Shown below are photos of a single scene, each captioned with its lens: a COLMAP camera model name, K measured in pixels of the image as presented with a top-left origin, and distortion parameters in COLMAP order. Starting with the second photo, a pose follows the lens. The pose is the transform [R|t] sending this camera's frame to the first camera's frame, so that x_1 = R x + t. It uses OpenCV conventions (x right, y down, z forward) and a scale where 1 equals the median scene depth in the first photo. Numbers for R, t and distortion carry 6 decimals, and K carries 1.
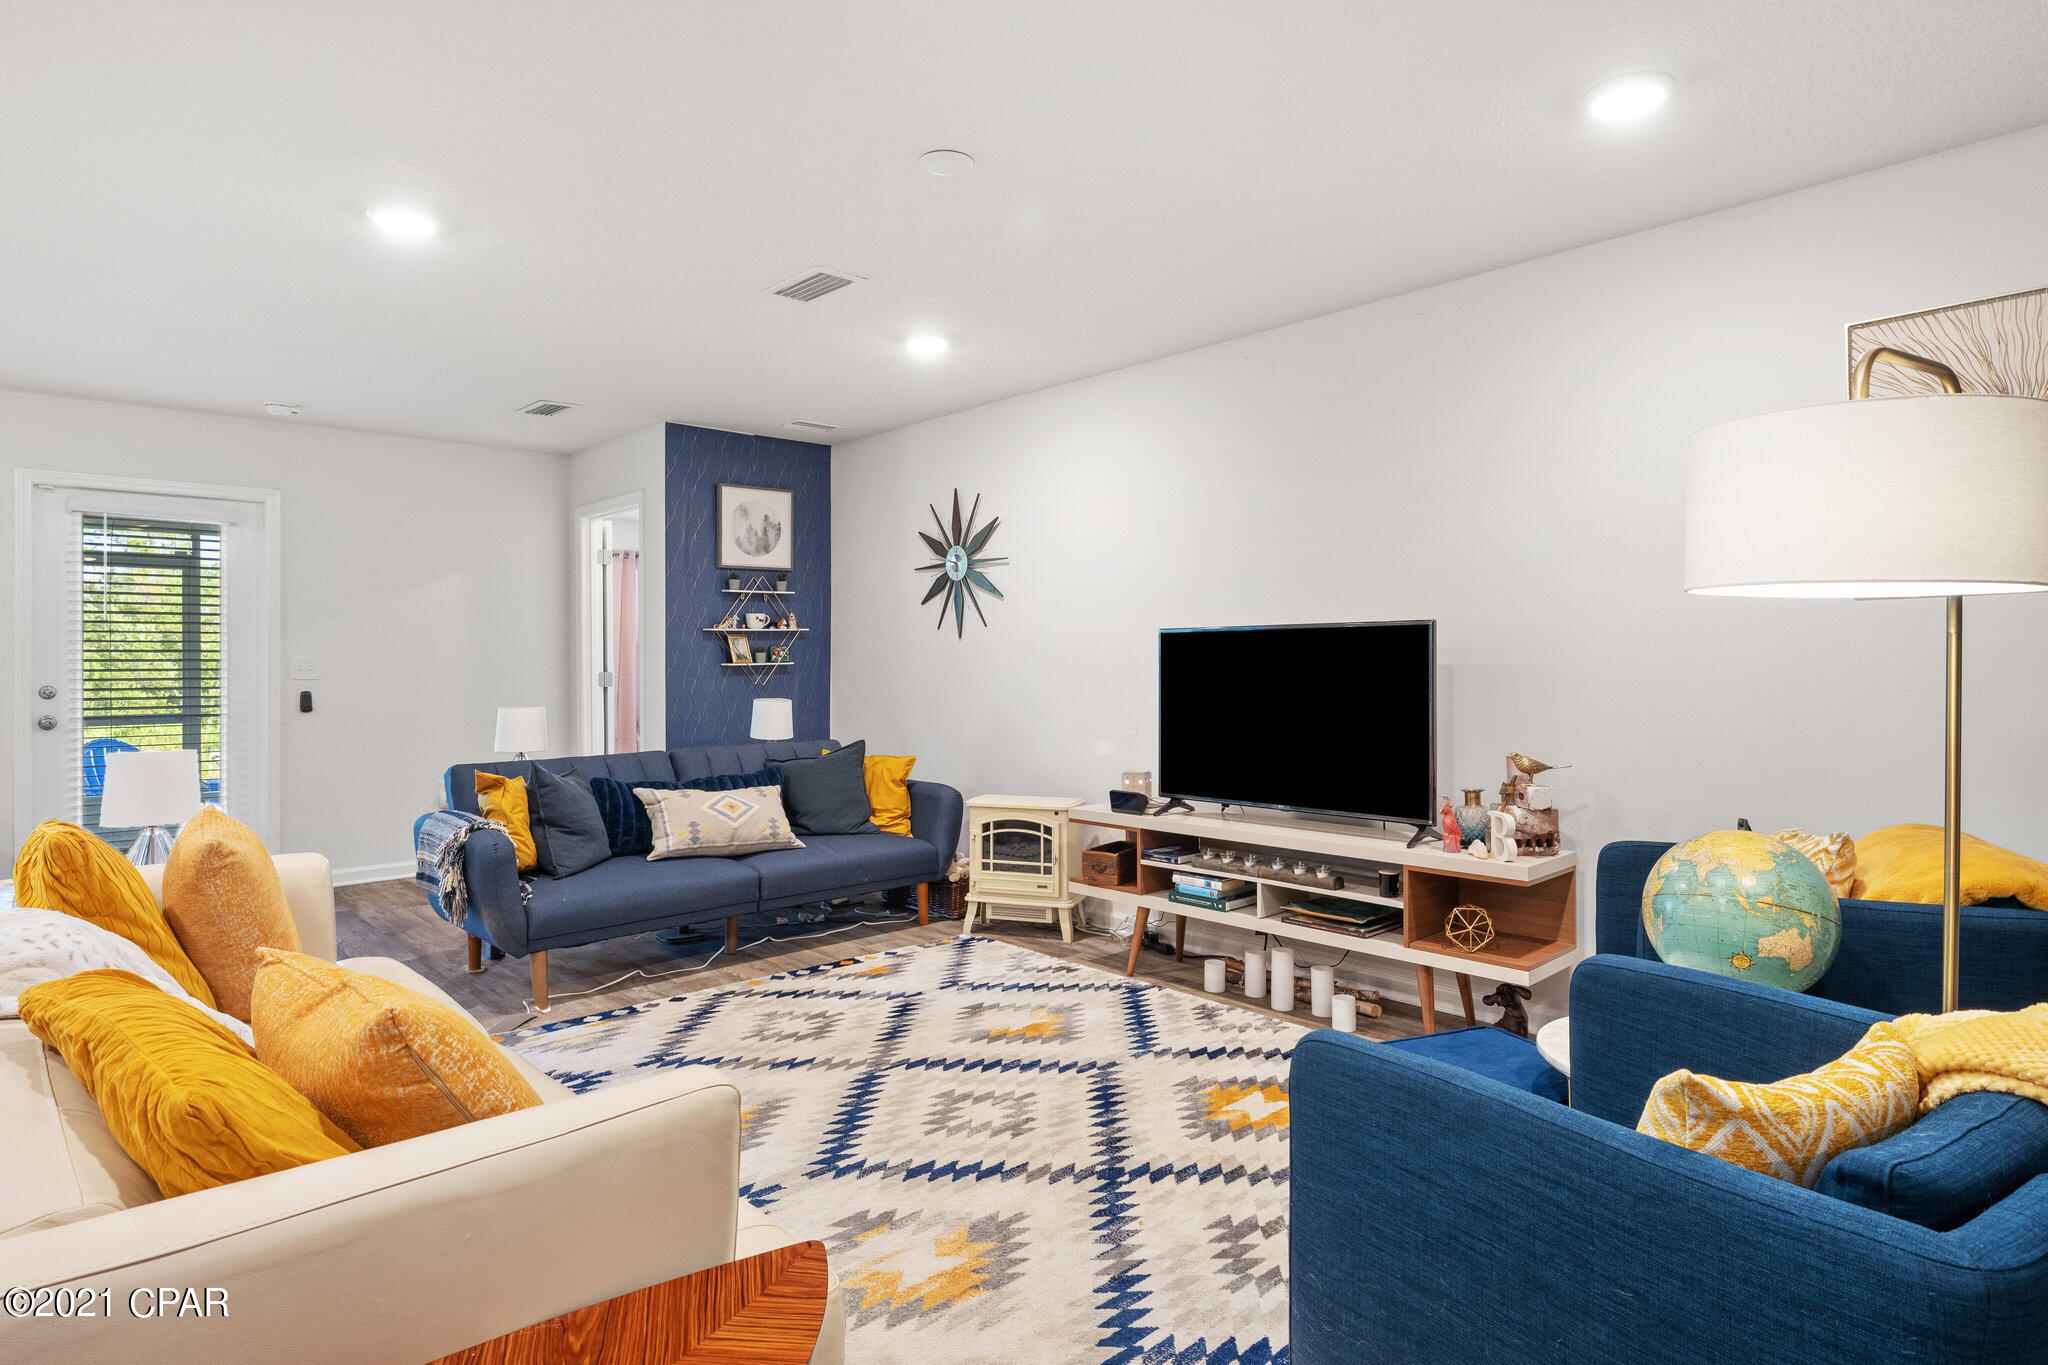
lens RADIAL K [[1143.9, 0, 1061.8], [0, 1143.9, 663.6], [0, 0, 1]] dist [-0.002355, -0.002285]
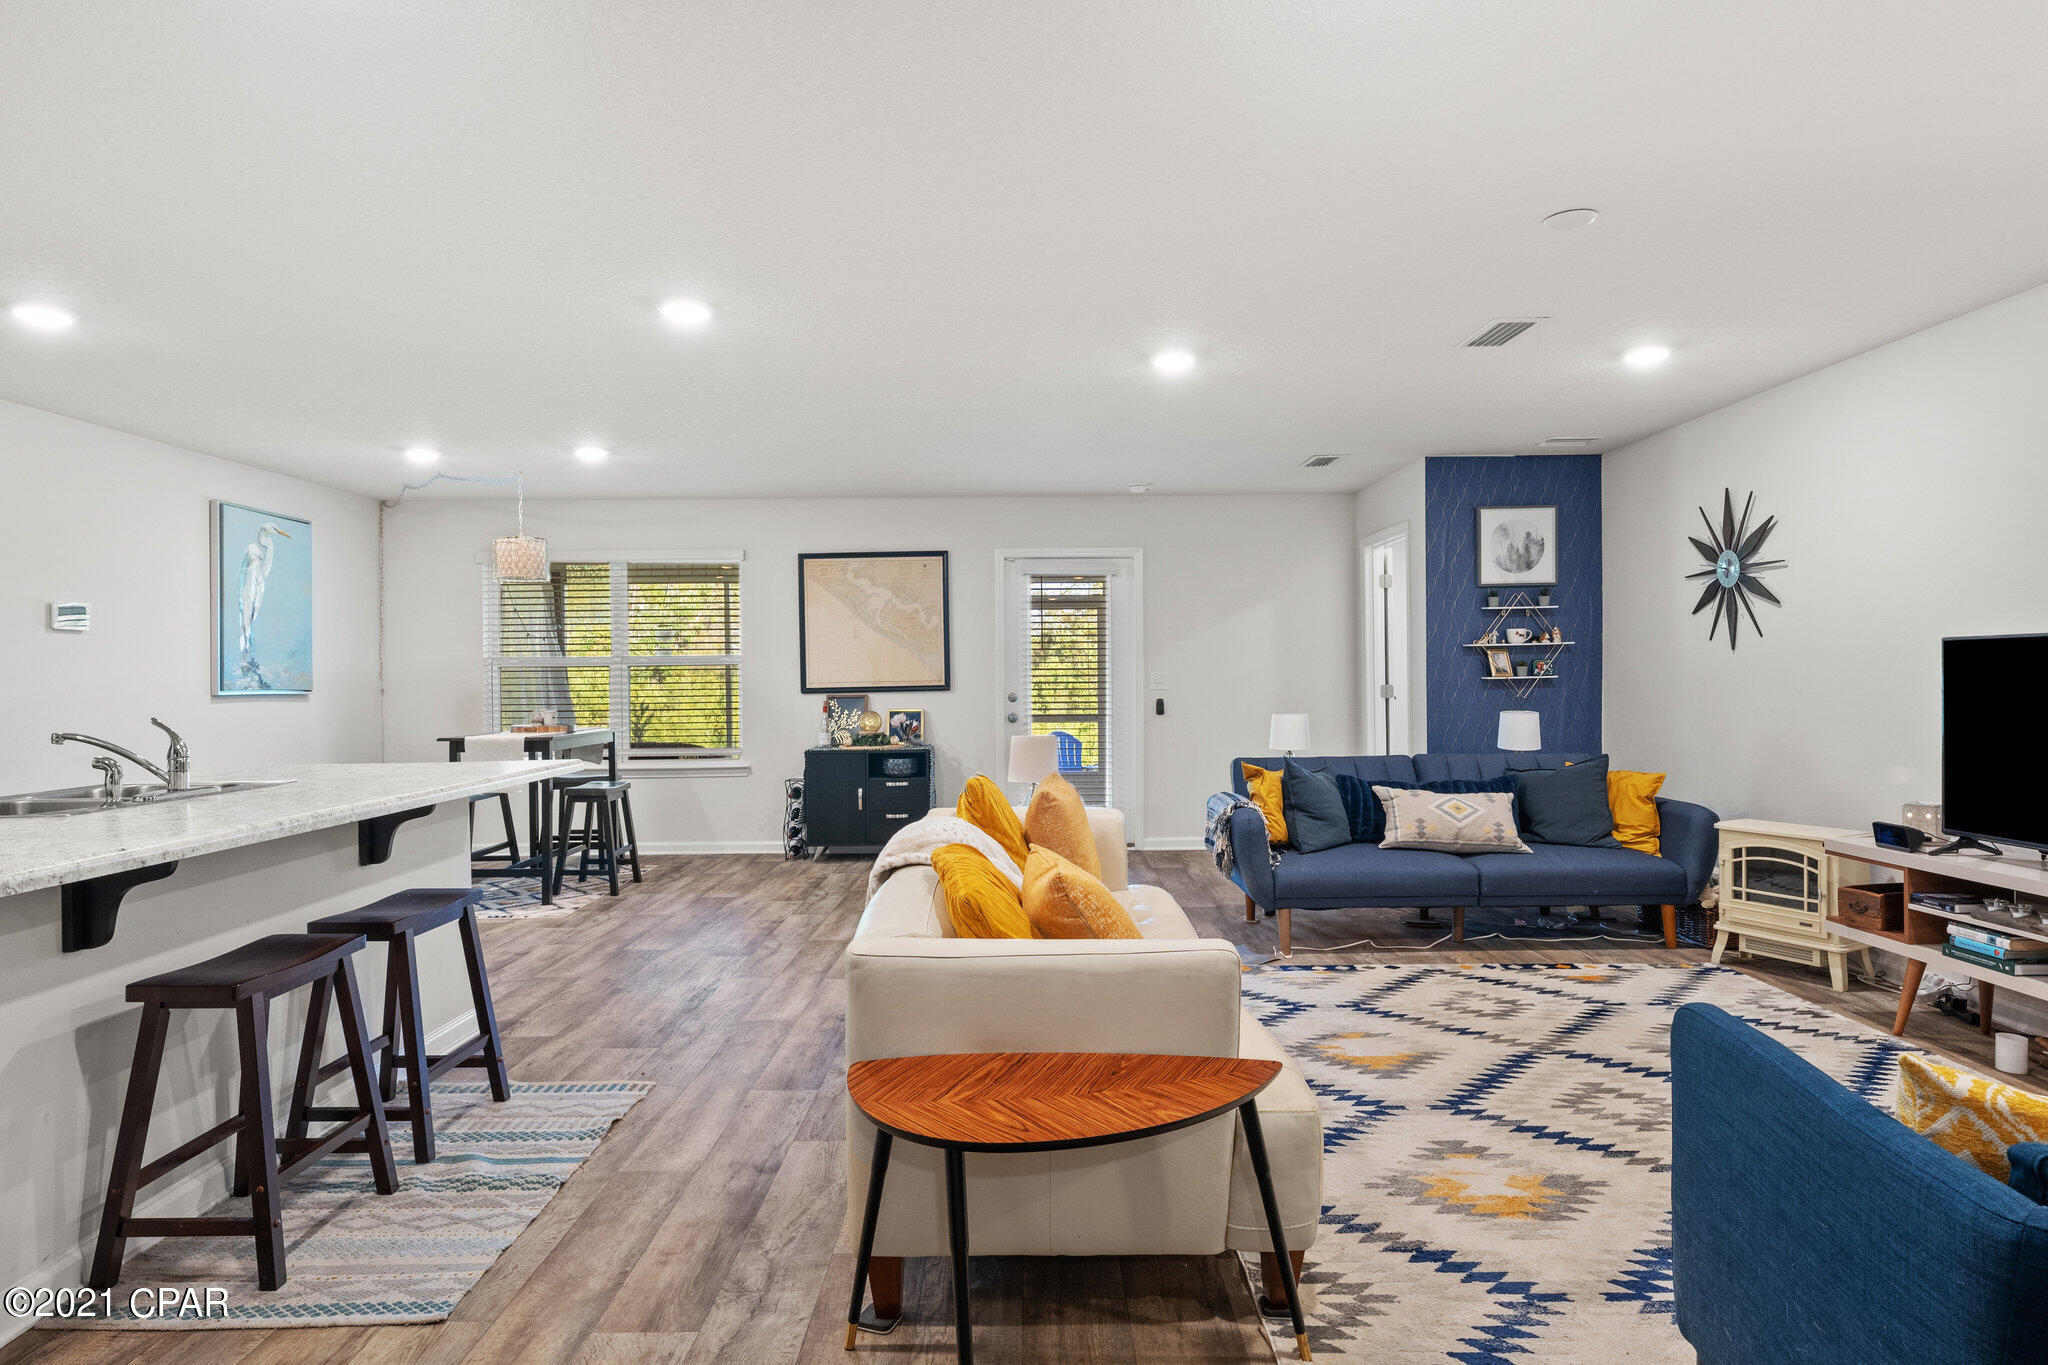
lens RADIAL K [[1143.9, 0, 973.8], [0, 1143.9, 689.6], [0, 0, 1]] dist [-0.002355, -0.002285]
pose [[0.703452, 0.006287, -0.710715, 0.175484], [0.003426, 0.999919, 0.012237, -0.004276], [0.710734, -0.011043, 0.703374, -0.109375]]
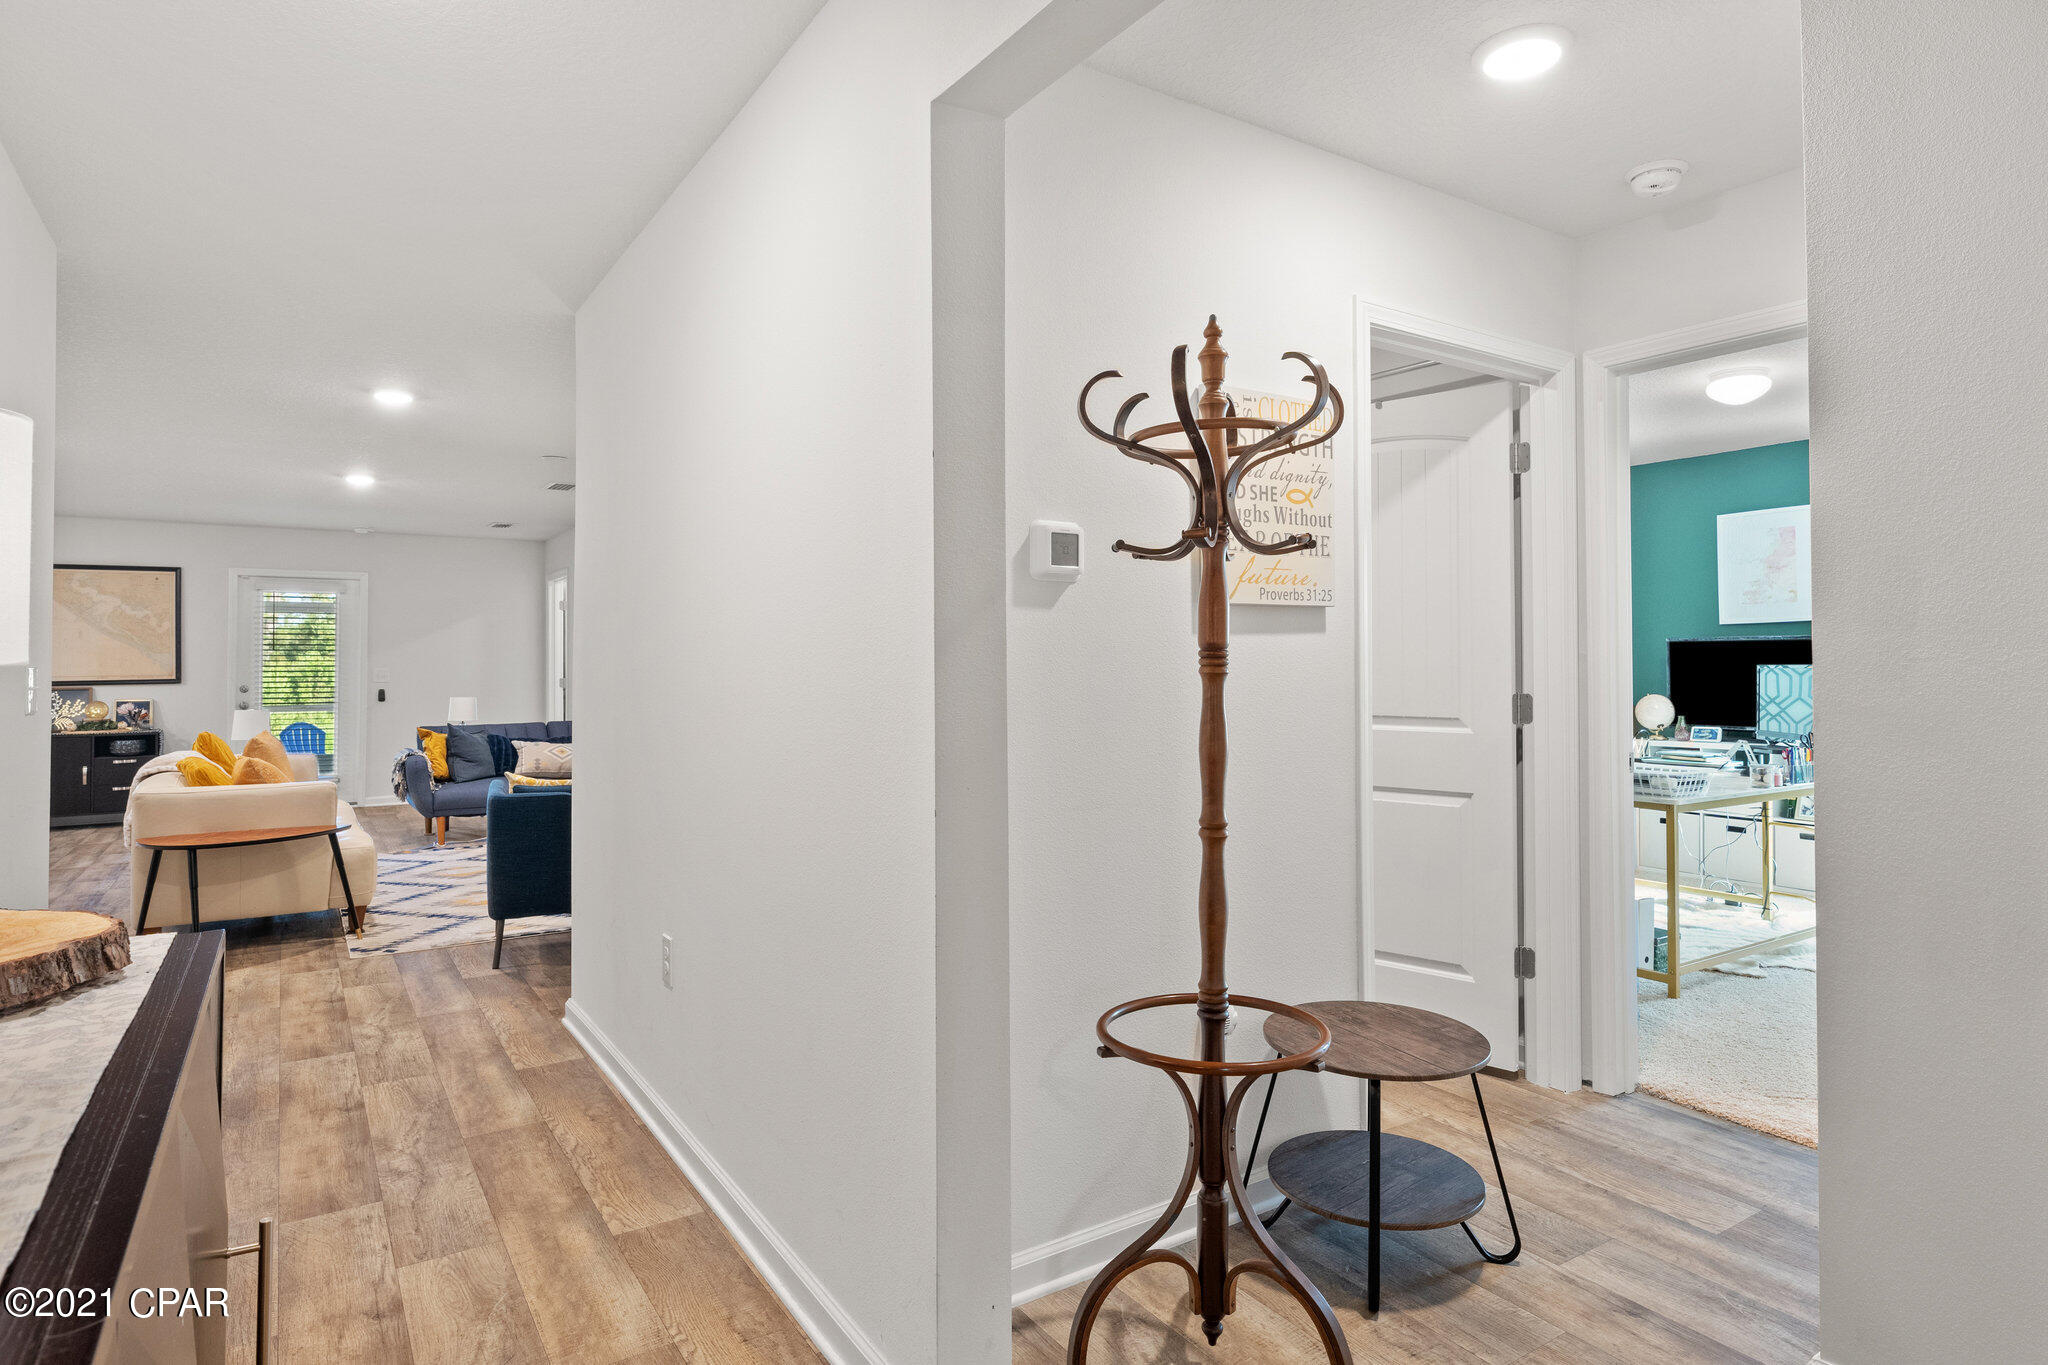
lens RADIAL K [[1143.9, 0, 1041.6], [0, 1143.9, 645.2], [0, 0, 1]] dist [-0.002355, -0.002285]
pose [[0.987370, -0.003988, -0.158383, 0.823346], [0.000254, 0.999722, -0.023592, -0.002057], [0.158433, 0.023254, 0.987096, -0.748717]]
